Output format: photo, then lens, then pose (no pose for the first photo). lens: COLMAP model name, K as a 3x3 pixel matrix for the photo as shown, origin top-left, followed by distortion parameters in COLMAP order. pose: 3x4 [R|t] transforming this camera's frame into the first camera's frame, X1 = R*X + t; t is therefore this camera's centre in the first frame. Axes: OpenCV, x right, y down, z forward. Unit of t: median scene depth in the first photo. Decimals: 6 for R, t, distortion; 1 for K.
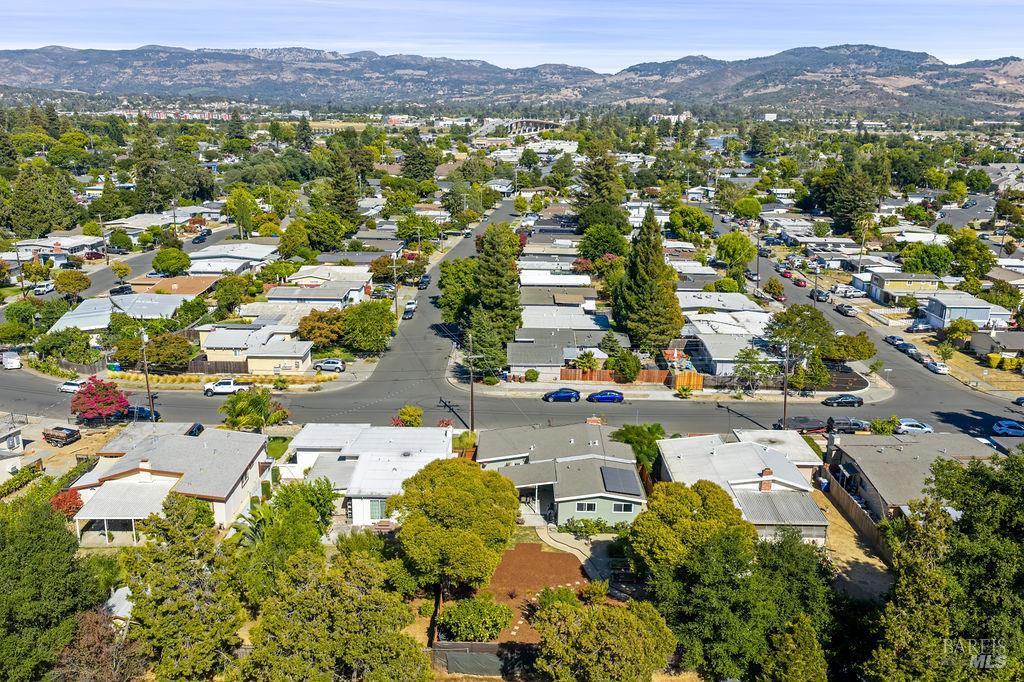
lens RADIAL K [[855.5, 0, 512.0], [0, 855.5, 341.0], [0, 0, 1]] dist [0.006520, -0.002091]
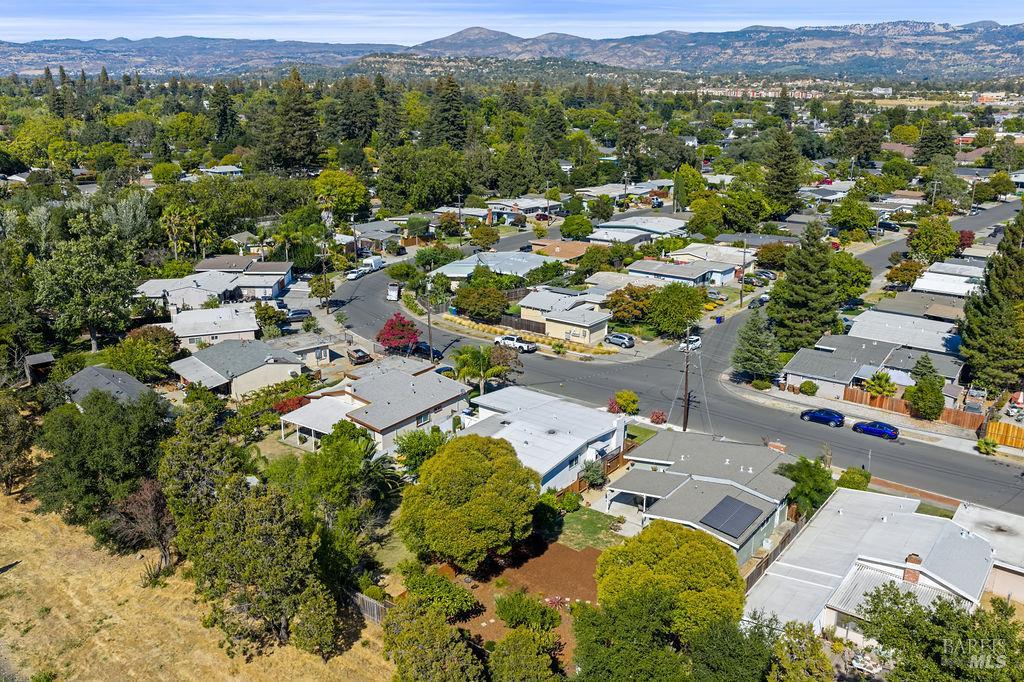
lens RADIAL K [[842.9, 0, 512.0], [0, 842.9, 341.0], [0, 0, 1]] dist [-0.006100, -0.003985]
pose [[0.802198, 0.164690, -0.573895, 0.265060], [-0.148184, 0.986048, 0.075831, -0.027704], [0.578377, 0.024210, 0.815410, 0.112946]]
